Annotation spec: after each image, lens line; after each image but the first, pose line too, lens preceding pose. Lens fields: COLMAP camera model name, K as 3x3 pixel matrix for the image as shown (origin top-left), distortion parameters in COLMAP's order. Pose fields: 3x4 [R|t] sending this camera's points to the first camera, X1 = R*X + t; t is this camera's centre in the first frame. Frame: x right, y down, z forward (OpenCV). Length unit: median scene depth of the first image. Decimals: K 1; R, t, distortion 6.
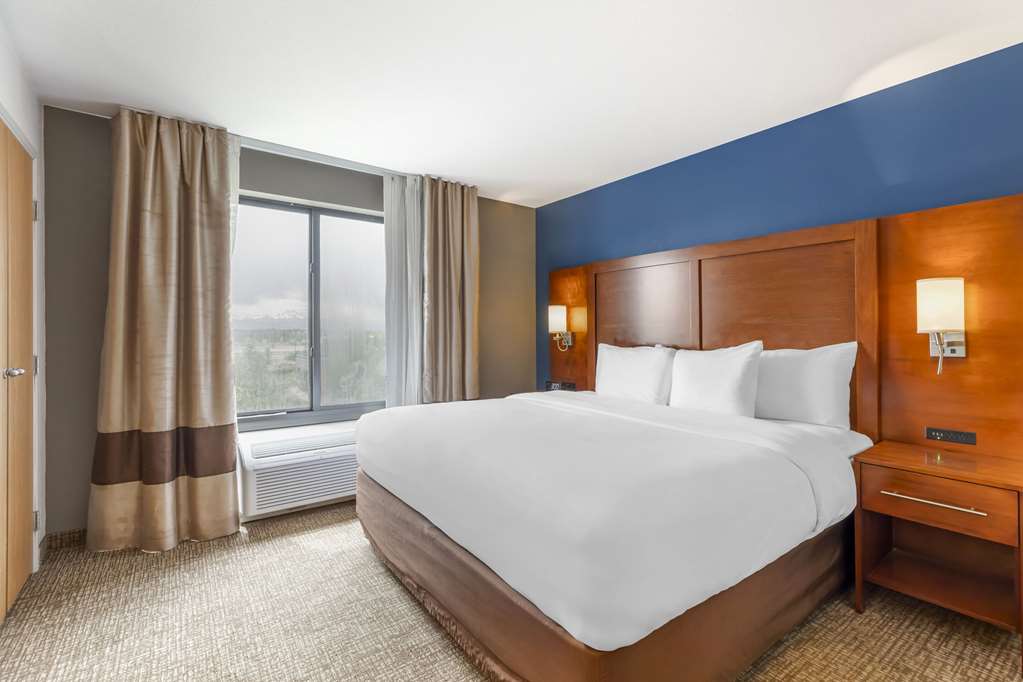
lens RADIAL K [[475.3, 0, 519.6], [0, 475.3, 336.7], [0, 0, 1]] dist [0.000444, 0.000399]
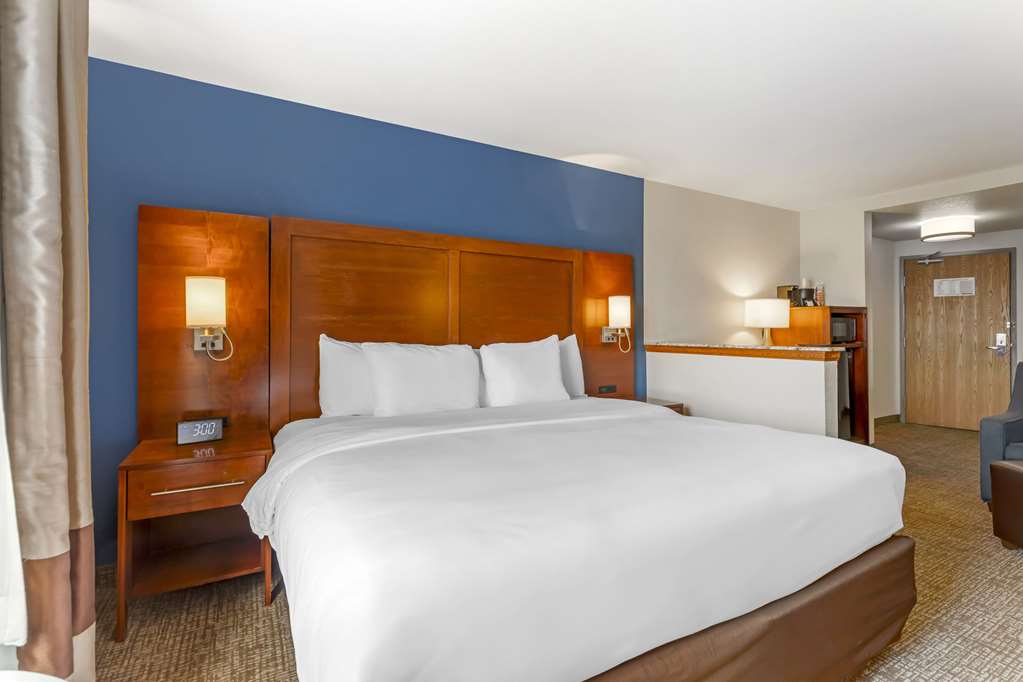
lens RADIAL K [[487.2, 0, 512.0], [0, 487.2, 325.4], [0, 0, 1]] dist [0.000360, 0.000090]
pose [[0.096051, 0.005714, 0.995360, -0.154644], [0.006590, 0.999958, -0.006376, -0.001569], [-0.995355, 0.007172, 0.096009, 0.212820]]
